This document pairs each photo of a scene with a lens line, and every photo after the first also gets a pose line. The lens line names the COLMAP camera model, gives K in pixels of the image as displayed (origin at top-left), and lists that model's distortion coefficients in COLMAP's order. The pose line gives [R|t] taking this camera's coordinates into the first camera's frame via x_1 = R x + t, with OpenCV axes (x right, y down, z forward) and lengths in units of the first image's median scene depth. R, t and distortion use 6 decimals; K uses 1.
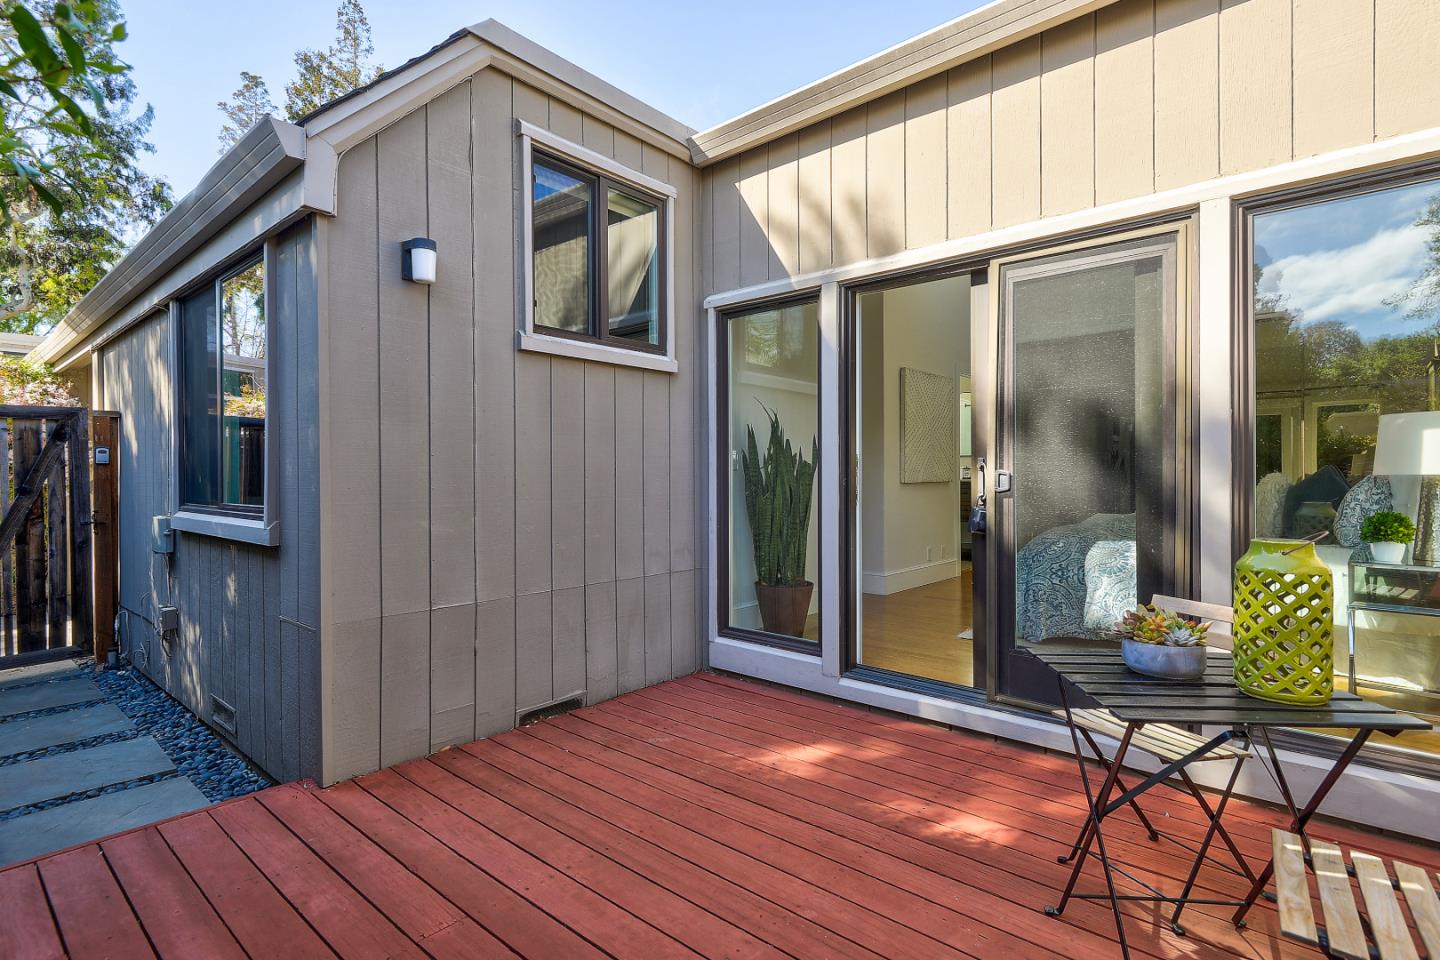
lens RADIAL K [[739.0, 0, 724.6], [0, 739.0, 478.7], [0, 0, 1]] dist [0.002960, 0.000418]
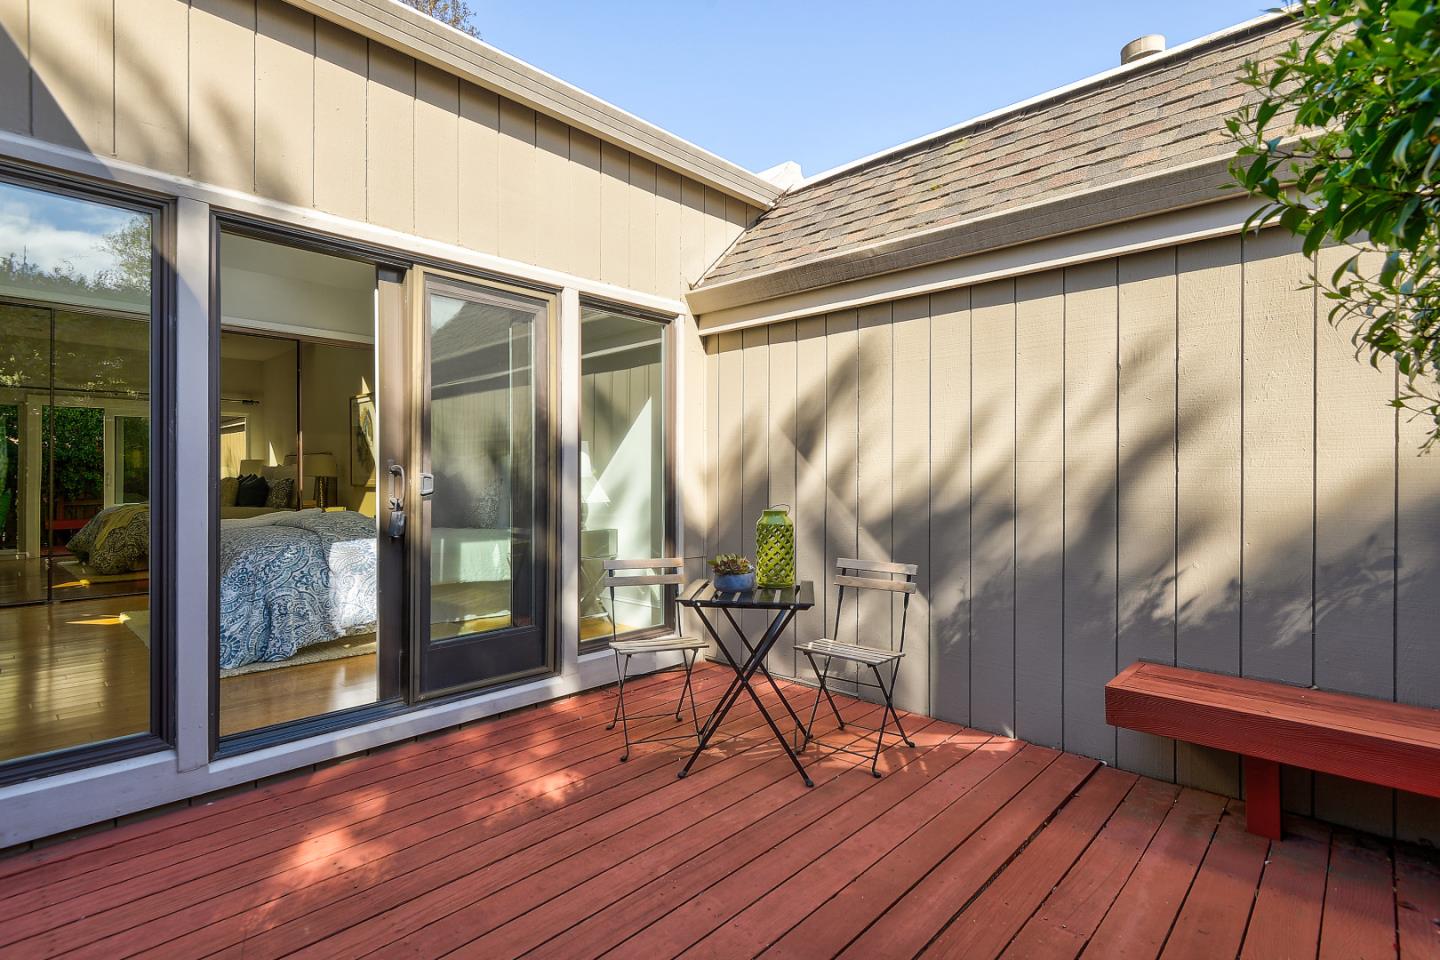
lens RADIAL K [[739.0, 0, 724.6], [0, 739.0, 478.7], [0, 0, 1]] dist [0.002960, 0.000418]
pose [[-0.025250, -0.000244, 0.999681, -0.648604], [0.004198, 0.999991, 0.000351, -0.002582], [-0.999672, 0.004206, -0.025249, 0.599092]]
